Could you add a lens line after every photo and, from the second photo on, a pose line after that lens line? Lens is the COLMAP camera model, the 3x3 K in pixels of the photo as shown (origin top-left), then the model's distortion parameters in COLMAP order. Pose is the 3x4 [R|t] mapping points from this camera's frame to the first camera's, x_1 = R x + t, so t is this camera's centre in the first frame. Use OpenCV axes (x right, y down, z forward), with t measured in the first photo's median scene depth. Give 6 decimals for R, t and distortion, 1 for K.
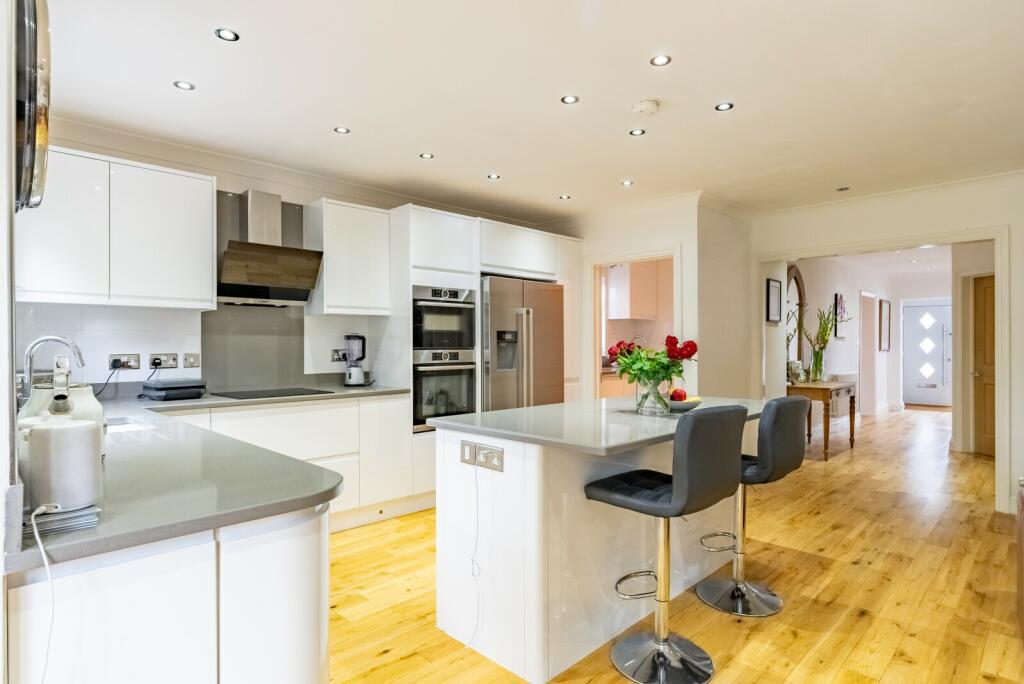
lens RADIAL K [[563.1, 0, 511.6], [0, 563.1, 345.9], [0, 0, 1]] dist [-0.006590, 0.001344]
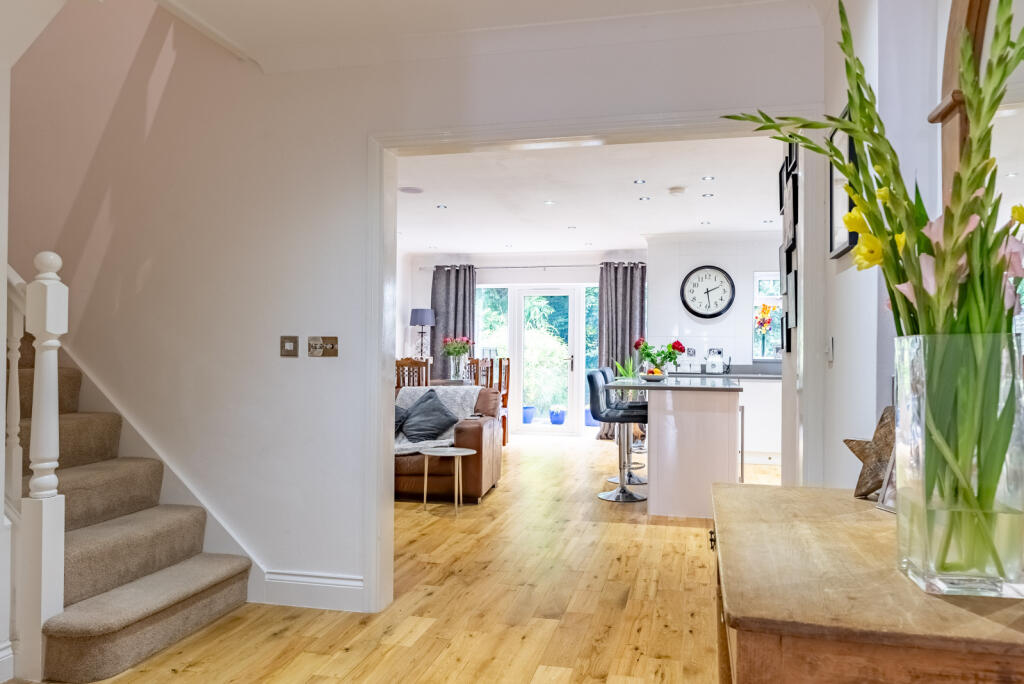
lens RADIAL K [[719.5, 0, 512.5], [0, 719.5, 344.7], [0, 0, 1]] dist [0.001339, -0.002068]
pose [[-0.861889, -0.009889, -0.507001, 1.175171], [-0.008140, 0.999951, -0.005665, 0.013770], [0.507032, -0.000756, -0.861927, 1.779754]]
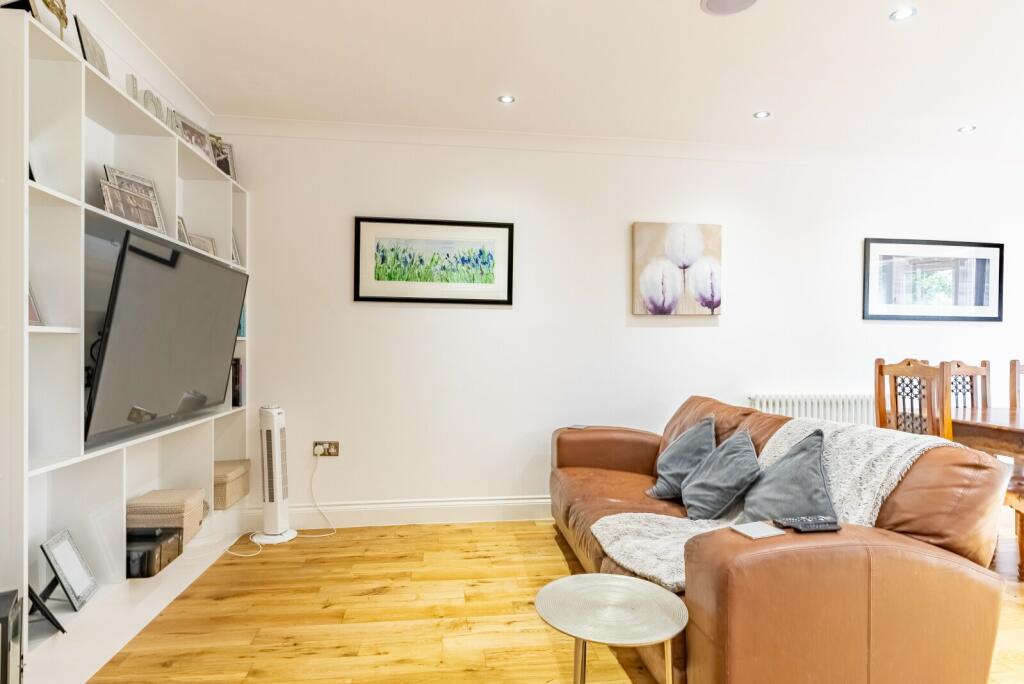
lens RADIAL K [[563.1, 0, 513.1], [0, 563.1, 345.9], [0, 0, 1]] dist [-0.006590, 0.001344]
pose [[-0.787356, -0.003347, 0.616489, 0.445435], [-0.005502, 0.999984, -0.001598, 0.025696], [-0.616474, -0.004651, -0.787362, 0.953900]]
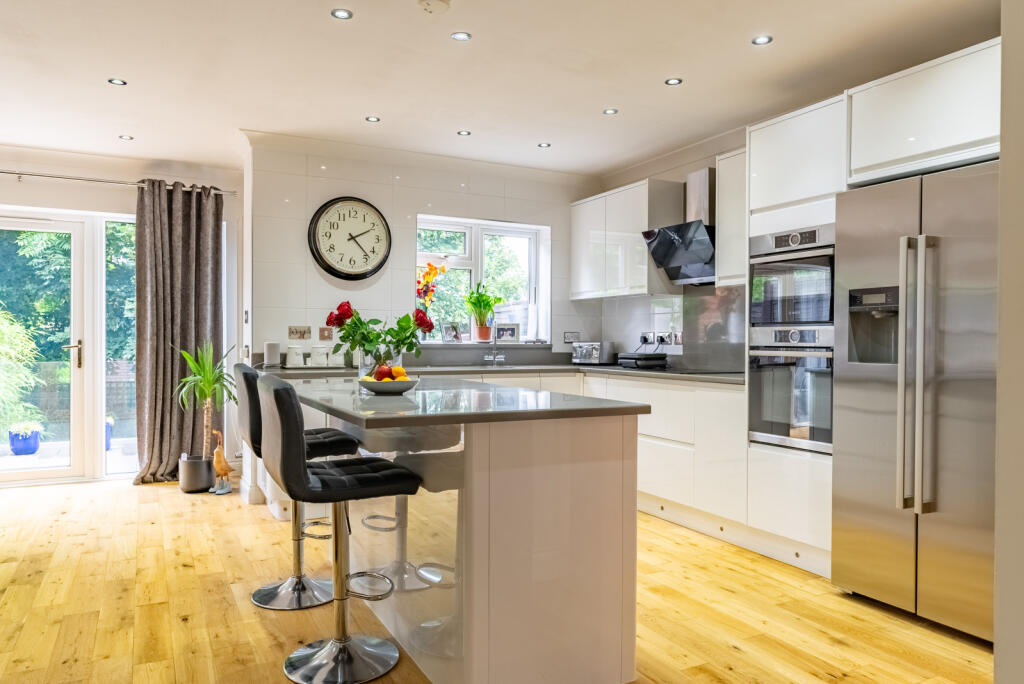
lens RADIAL K [[719.5, 0, 509.4], [0, 719.5, 346.5], [0, 0, 1]] dist [0.001339, -0.002068]
pose [[-0.319644, 0.010204, -0.947483, 0.808182], [-0.007226, 0.999887, 0.013206, 0.022639], [0.947510, 0.011068, -0.319534, 1.003824]]
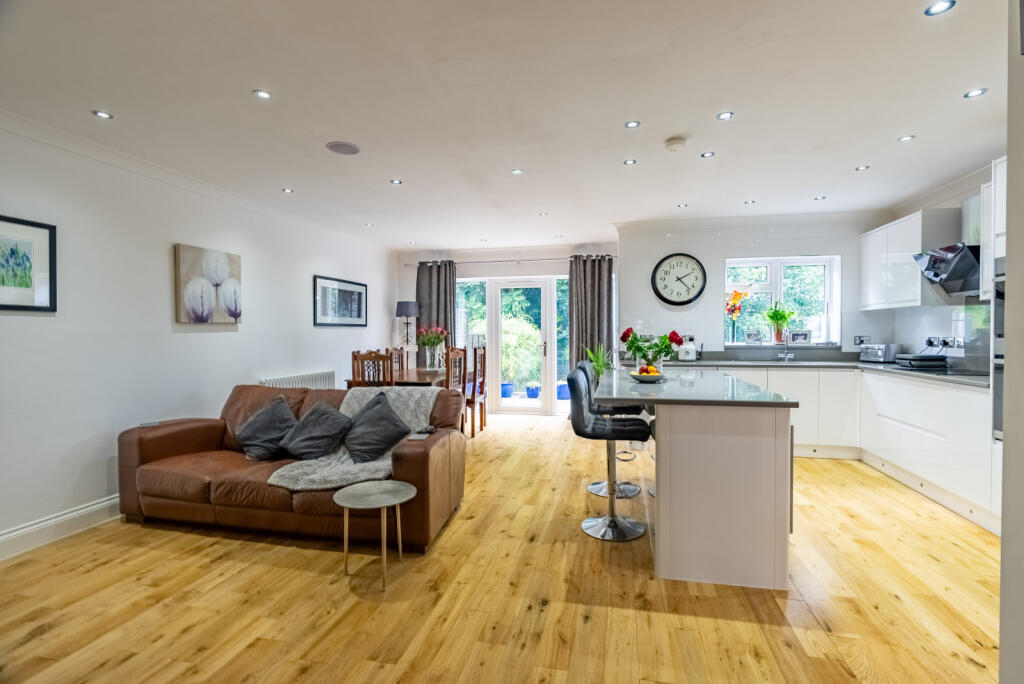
lens RADIAL K [[470.4, 0, 513.9], [0, 470.4, 341.0], [0, 0, 1]] dist [-0.008596, 0.001982]
pose [[-0.851381, 0.017146, -0.524267, 0.783283], [0.006919, 0.999746, 0.021459, -0.007455], [0.524502, 0.014643, -0.851283, 1.214392]]
